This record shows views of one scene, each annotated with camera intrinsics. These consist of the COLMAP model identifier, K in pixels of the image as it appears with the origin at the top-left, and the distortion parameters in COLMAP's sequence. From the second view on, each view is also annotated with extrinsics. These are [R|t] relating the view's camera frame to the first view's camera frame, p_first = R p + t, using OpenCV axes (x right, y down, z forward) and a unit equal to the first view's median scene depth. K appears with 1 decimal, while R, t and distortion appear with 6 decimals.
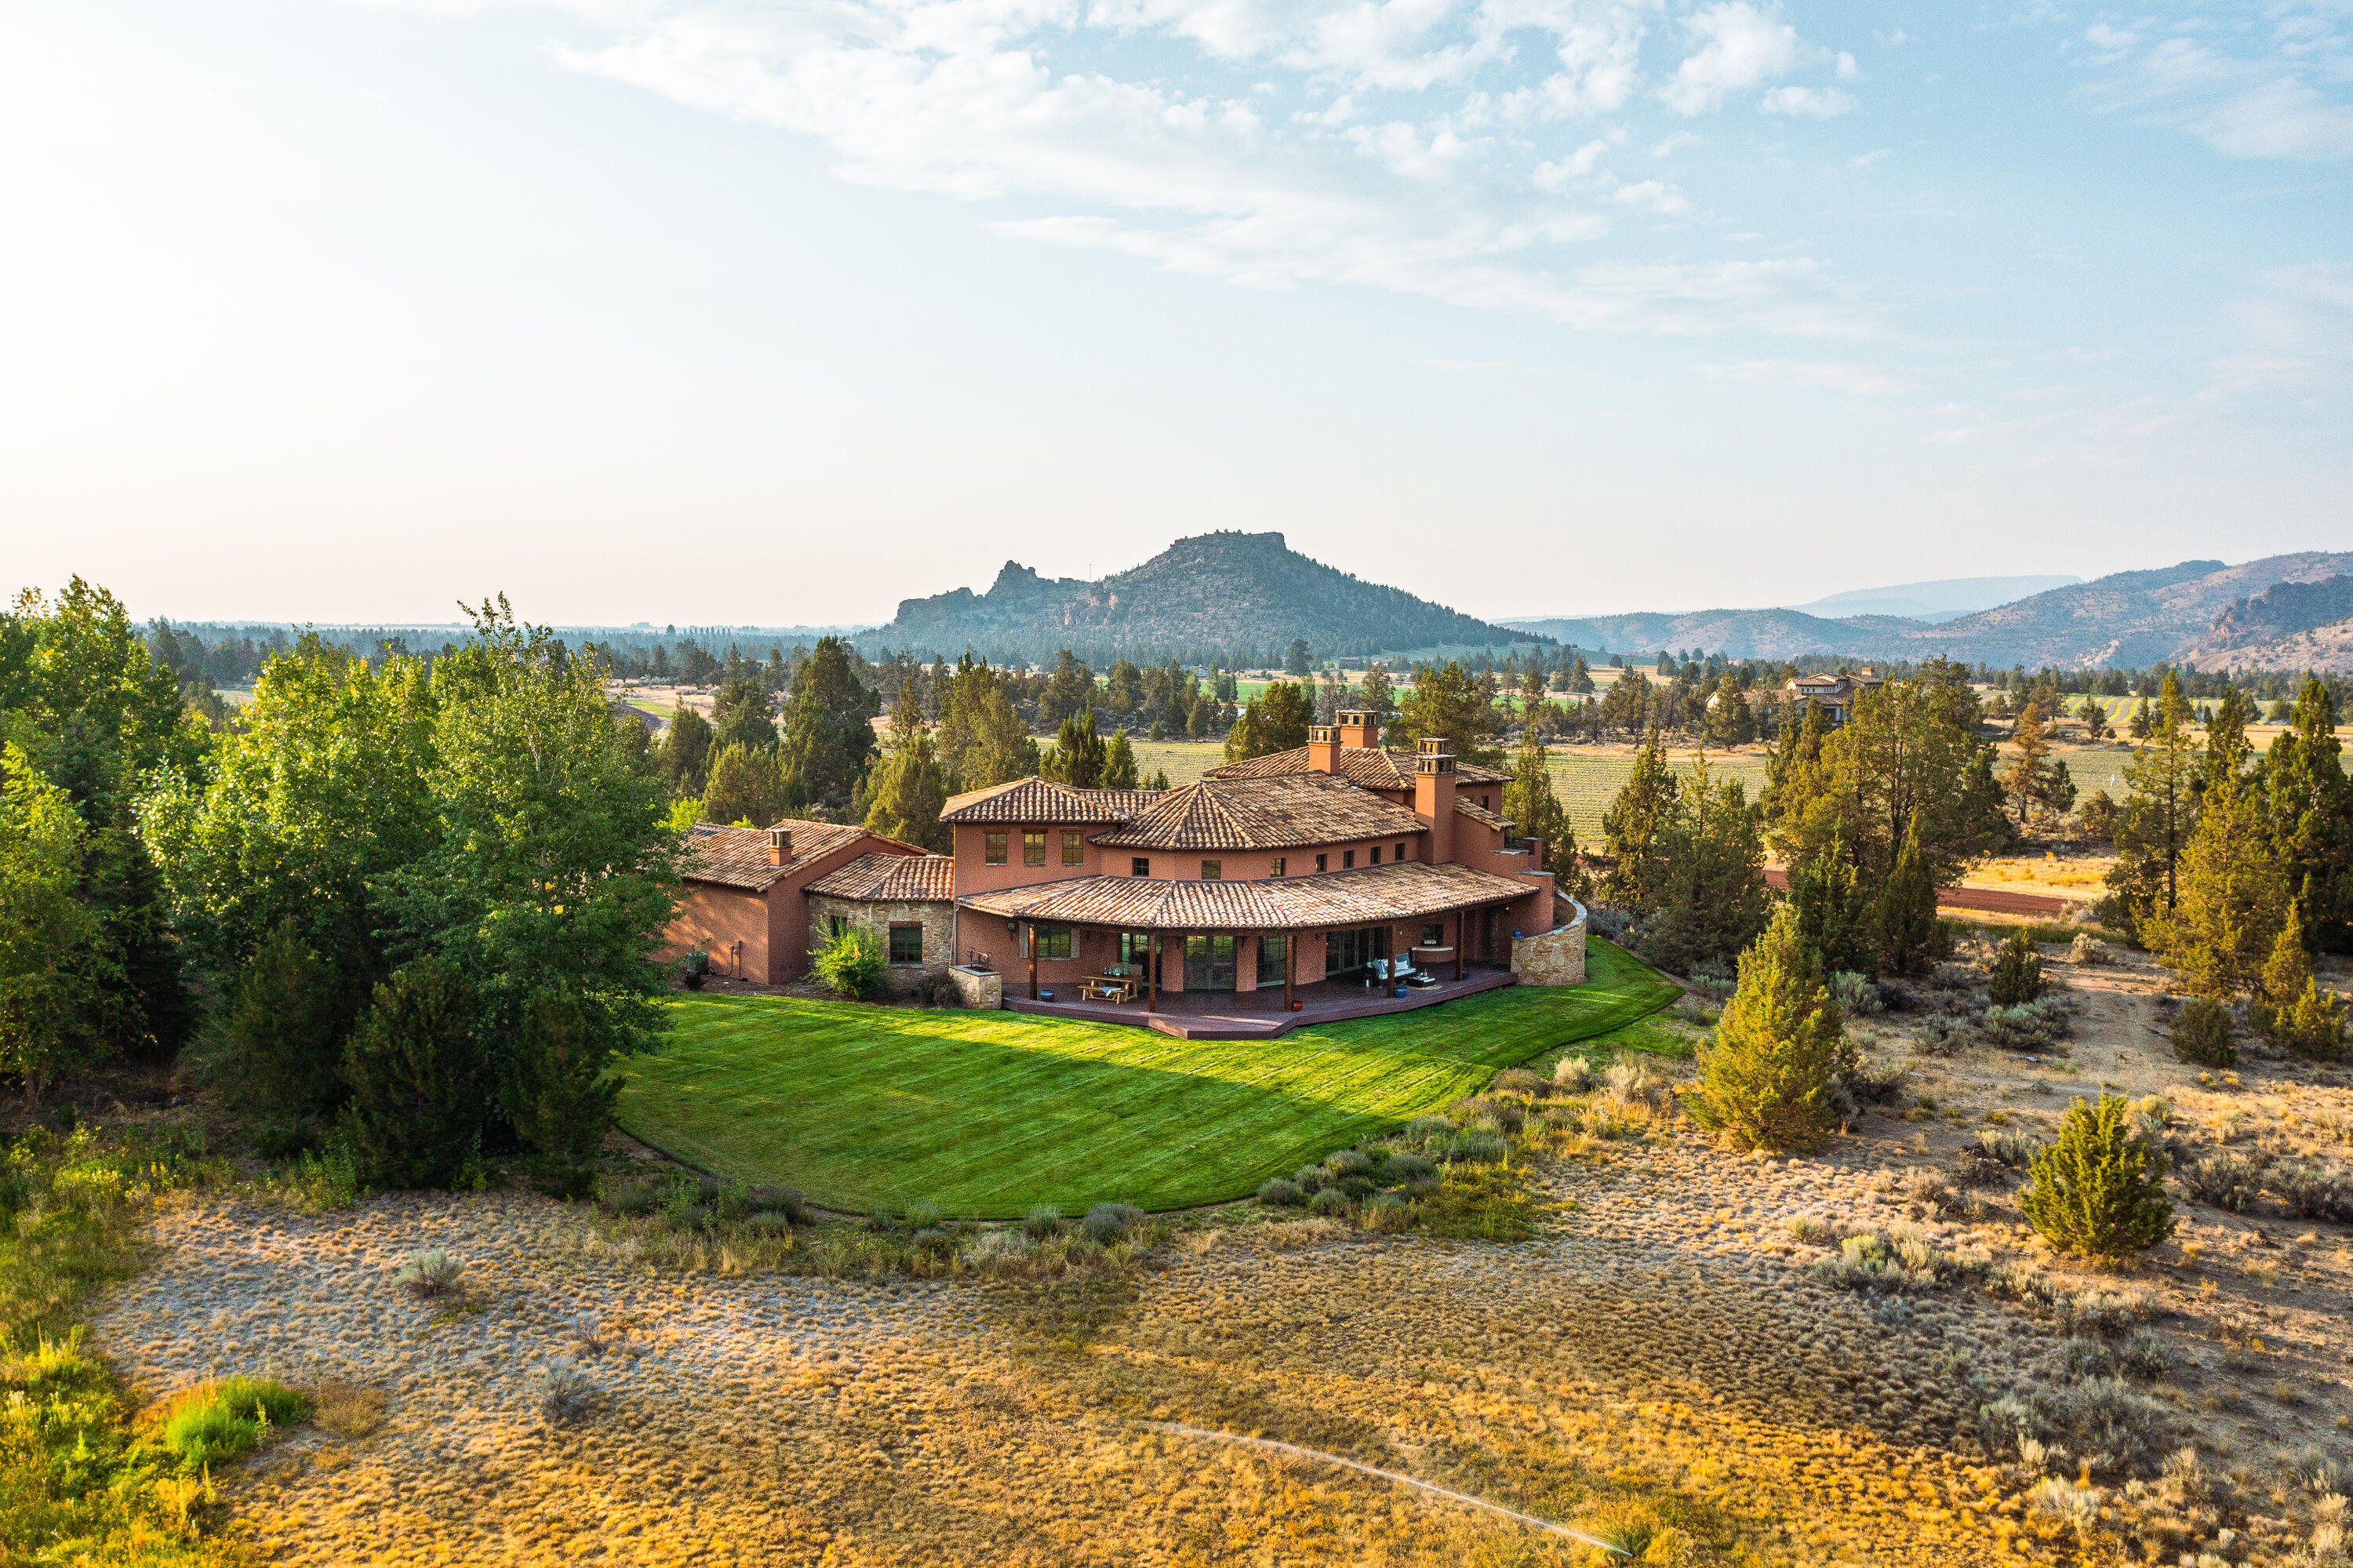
lens RADIAL K [[1850.0, 0, 1185.9], [0, 1850.0, 778.1], [0, 0, 1]] dist [-0.010220, 0.002716]
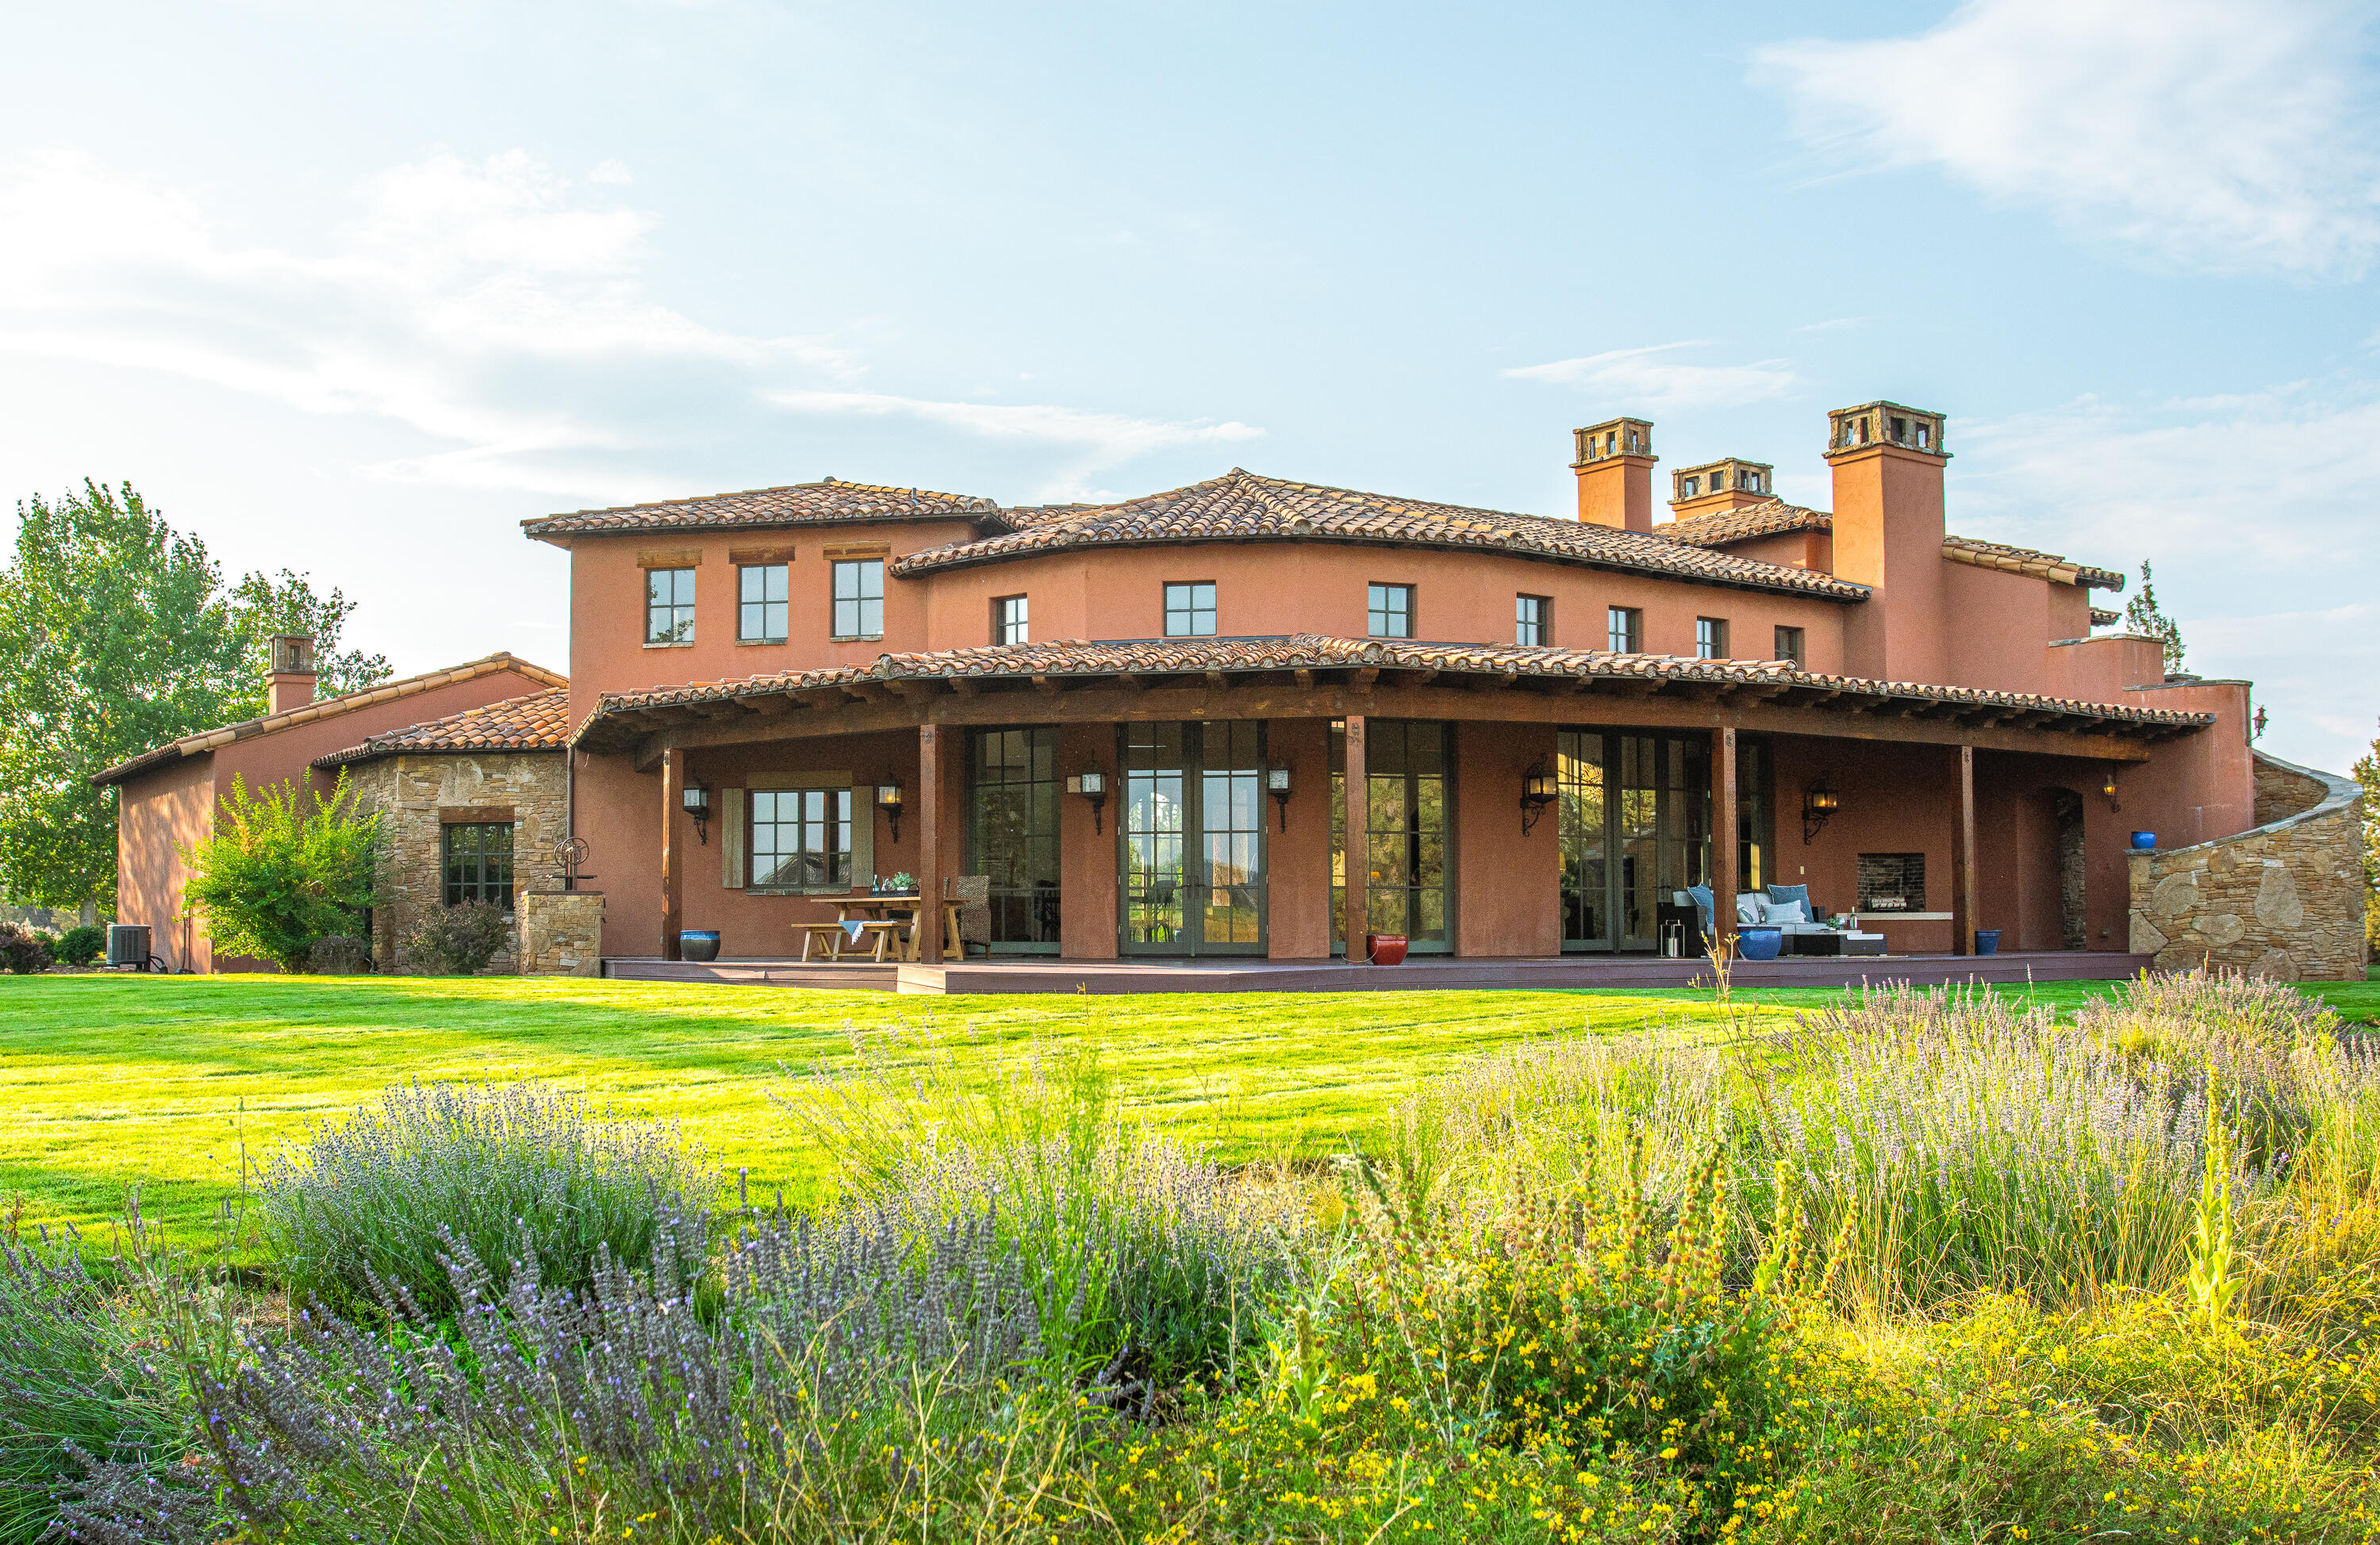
lens RADIAL K [[1939.4, 0, 1189.7], [0, 1939.4, 765.2], [0, 0, 1]] dist [-0.061387, -0.002022]
pose [[0.963673, -0.035172, -0.264760, 0.112951], [-0.007141, 0.987544, -0.157183, 0.139617], [0.266991, 0.153364, 0.951418, 0.674193]]
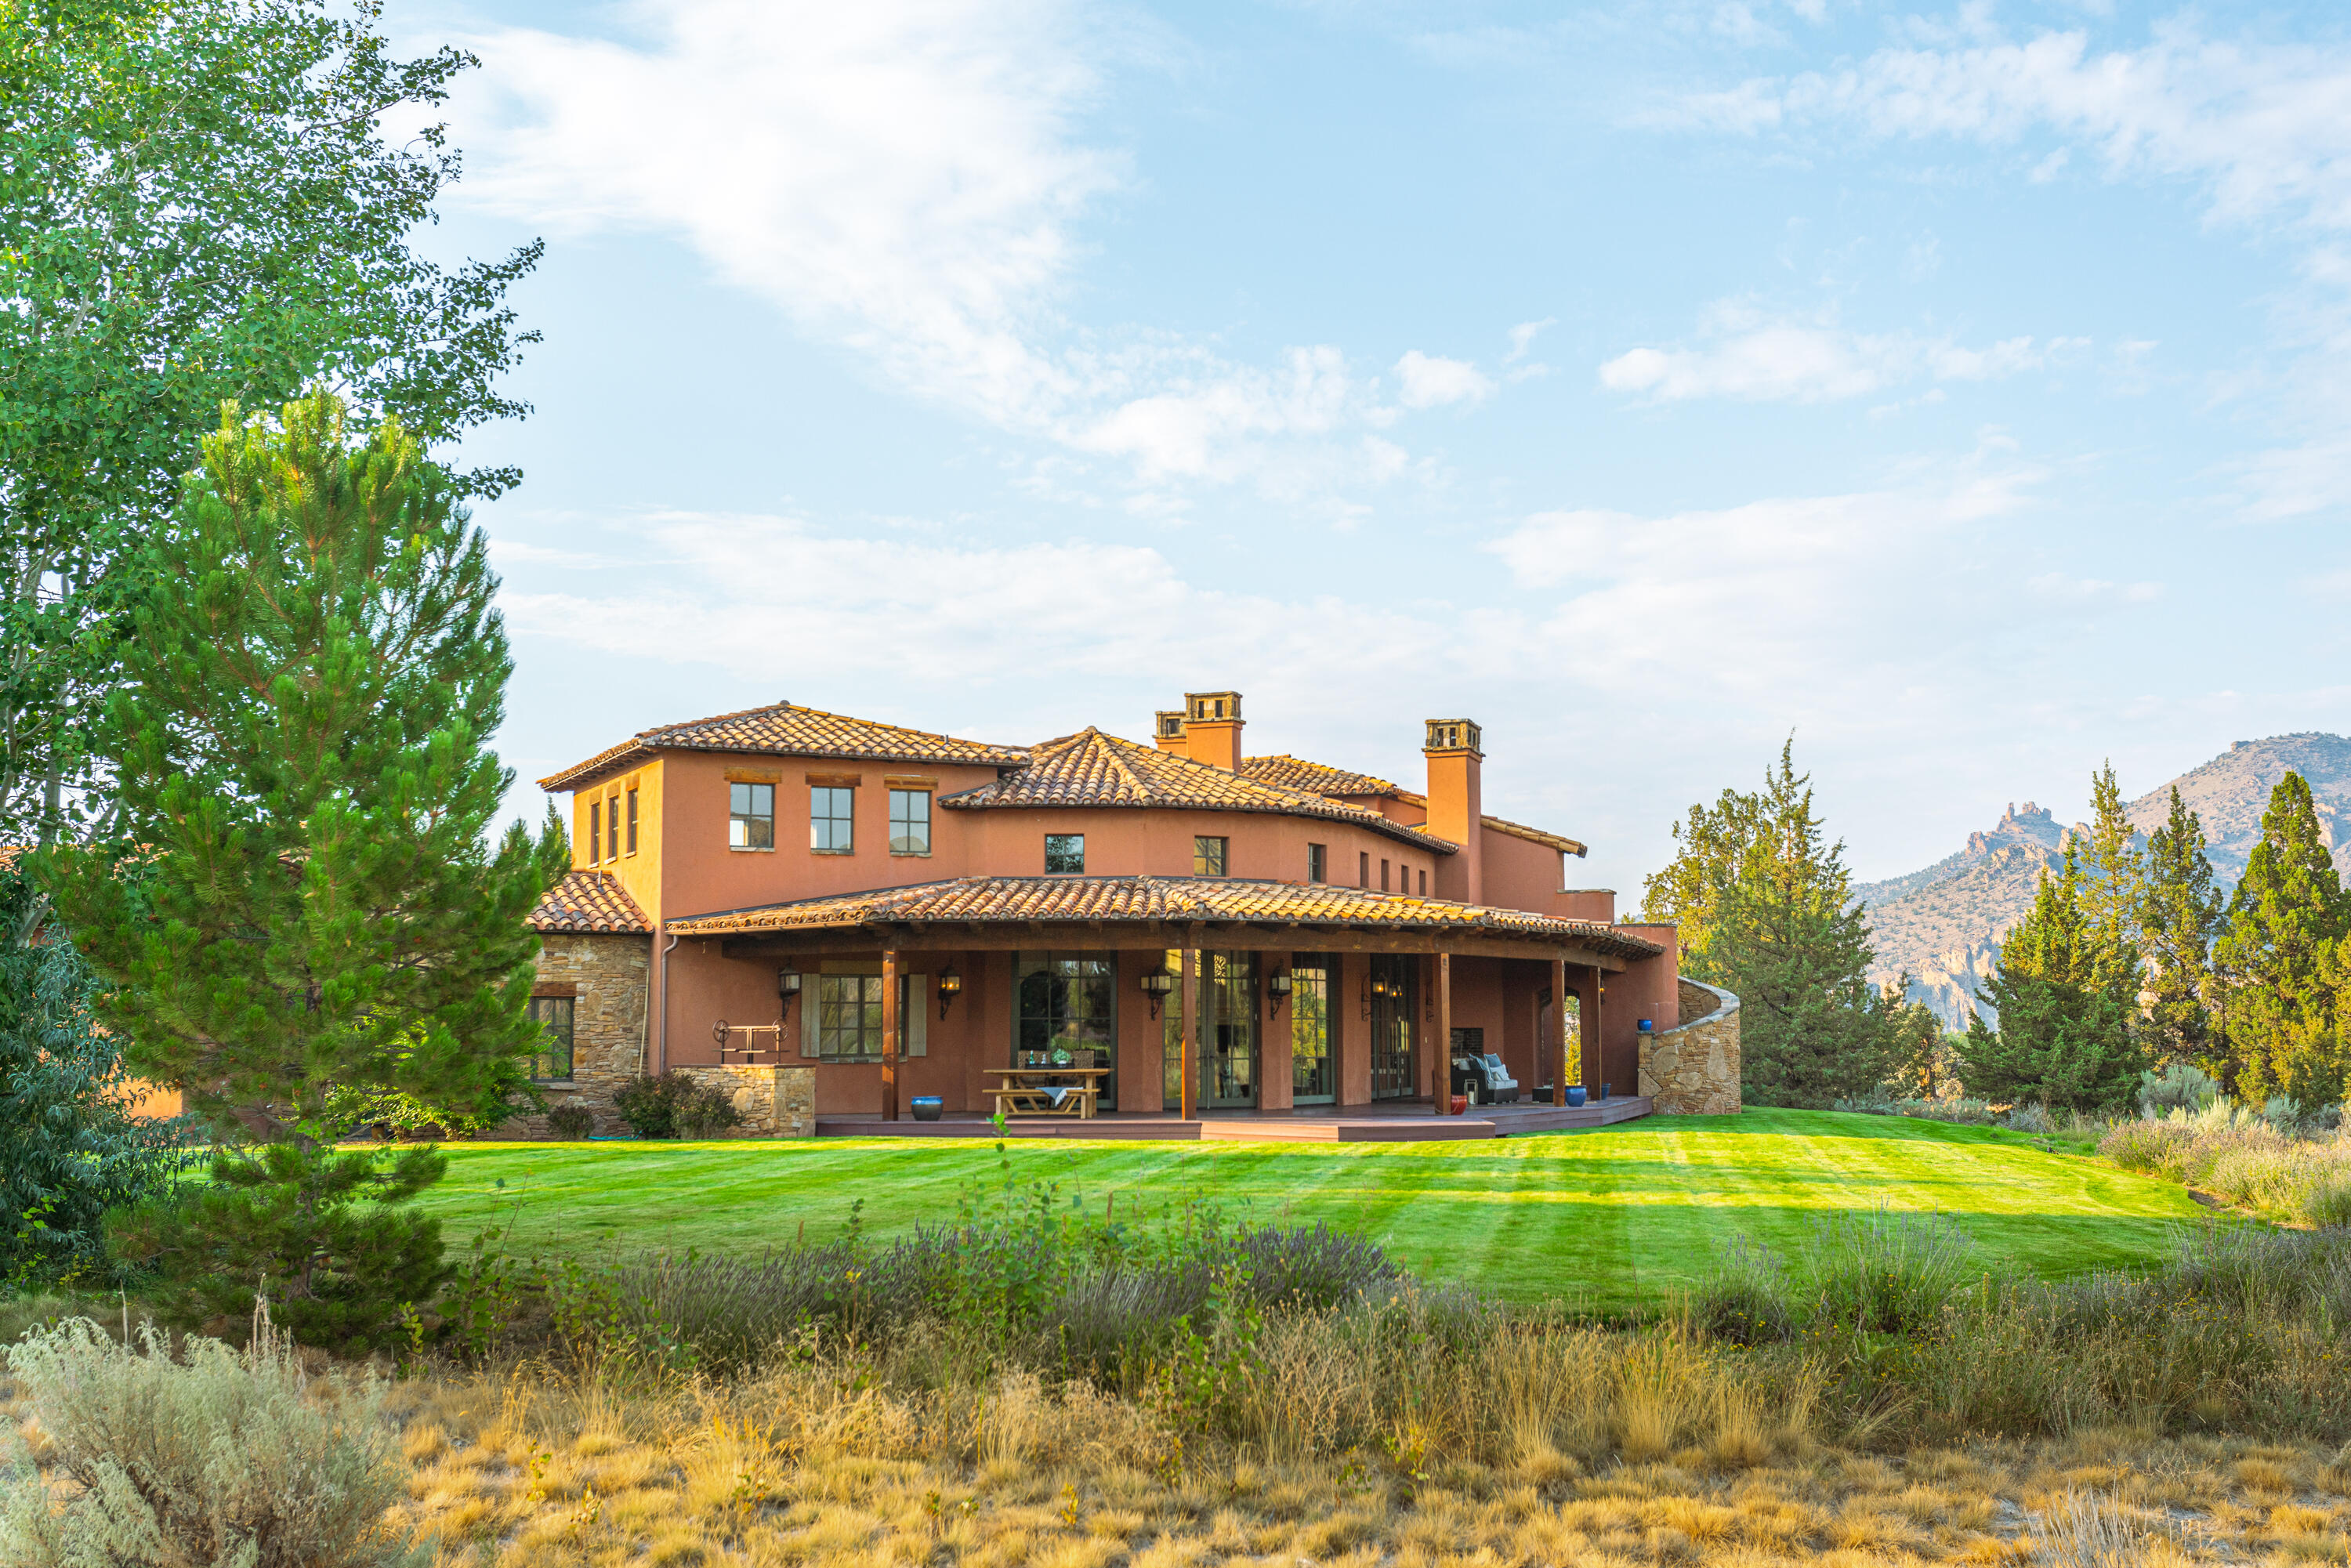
lens RADIAL K [[2268.7, 0, 1166.0], [0, 2268.7, 795.7], [0, 0, 1]] dist [0.035029, 0.000000]
pose [[0.927398, 0.025305, 0.373218, -0.225579], [0.043118, 0.983828, -0.173849, 0.140689], [-0.371582, 0.177320, 0.911309, 0.468106]]
